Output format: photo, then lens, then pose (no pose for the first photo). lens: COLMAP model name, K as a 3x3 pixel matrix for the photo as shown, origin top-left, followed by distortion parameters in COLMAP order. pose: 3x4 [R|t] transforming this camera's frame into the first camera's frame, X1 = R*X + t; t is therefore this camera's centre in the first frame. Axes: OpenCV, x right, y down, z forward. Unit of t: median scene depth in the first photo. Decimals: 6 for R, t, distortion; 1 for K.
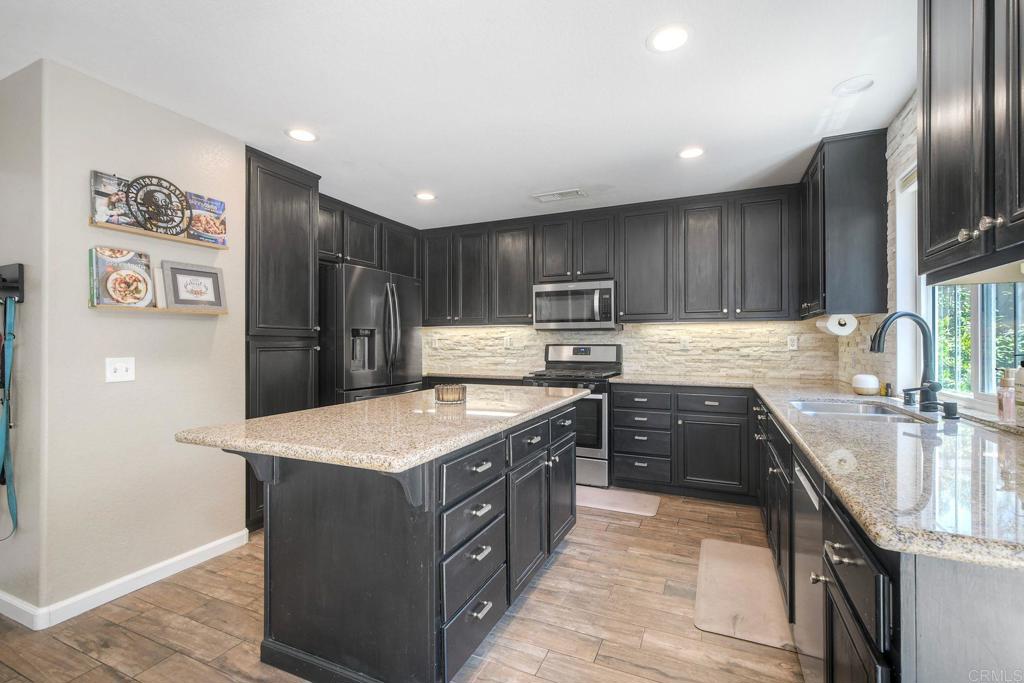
lens RADIAL K [[453.9, 0, 506.1], [0, 453.9, 339.2], [0, 0, 1]] dist [0.003198, 0.000394]
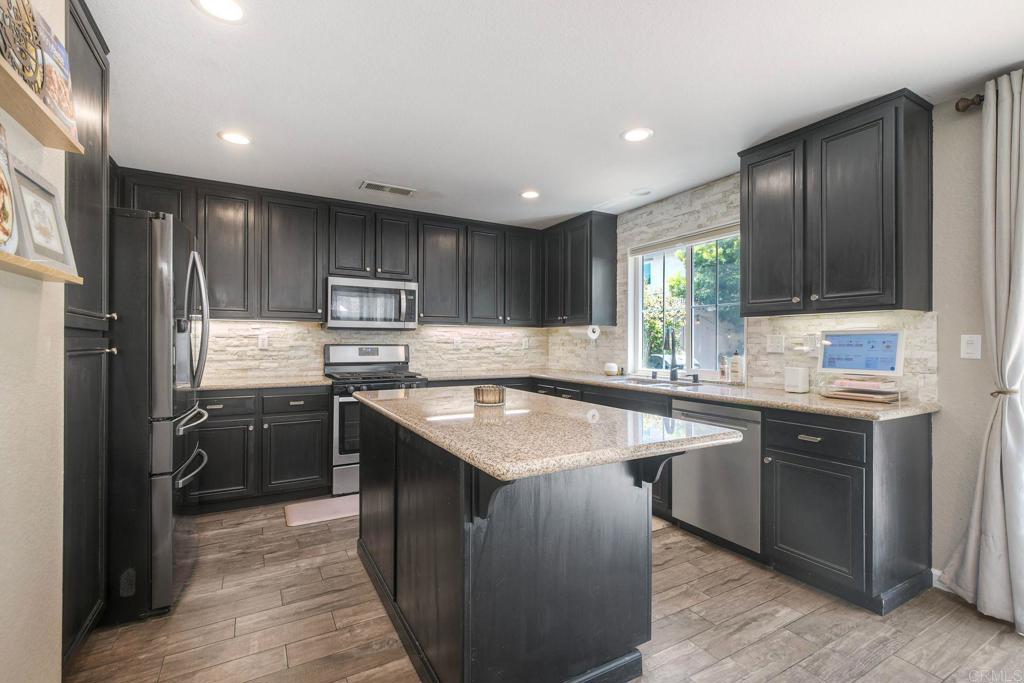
lens RADIAL K [[453.9, 0, 509.9], [0, 453.9, 342.9], [0, 0, 1]] dist [0.003198, 0.000394]
pose [[0.586296, 0.002374, 0.810093, -0.478284], [-0.010299, 0.999937, 0.004524, 0.001123], [-0.810031, -0.010996, 0.586284, 0.215381]]
